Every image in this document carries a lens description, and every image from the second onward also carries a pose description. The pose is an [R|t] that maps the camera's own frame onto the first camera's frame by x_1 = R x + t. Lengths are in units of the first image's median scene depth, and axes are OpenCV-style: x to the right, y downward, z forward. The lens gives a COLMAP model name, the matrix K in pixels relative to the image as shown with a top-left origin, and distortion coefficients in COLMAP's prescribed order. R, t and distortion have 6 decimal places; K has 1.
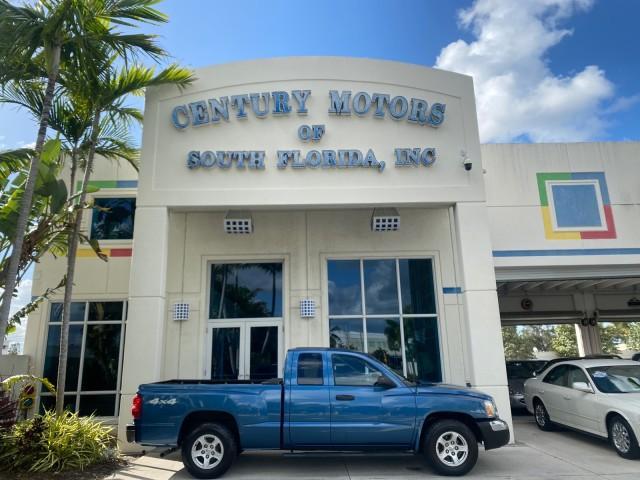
lens RADIAL K [[492.2, 0, 321.1], [0, 492.2, 235.6], [0, 0, 1]] dist [0.021480, -0.012421]
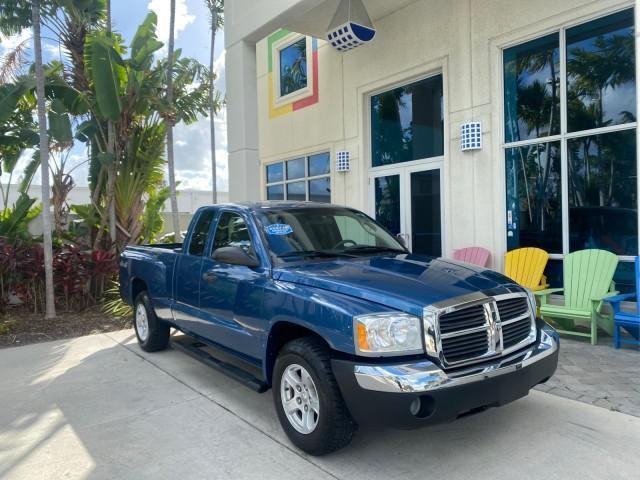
lens RADIAL K [[493.4, 0, 319.2], [0, 493.4, 235.2], [0, 0, 1]] dist [0.010267, -0.001281]
pose [[0.597127, 0.016457, -0.801978, 0.377401], [0.213217, 0.960567, 0.178465, 0.116907], [0.773290, -0.277562, 0.570072, 0.457447]]
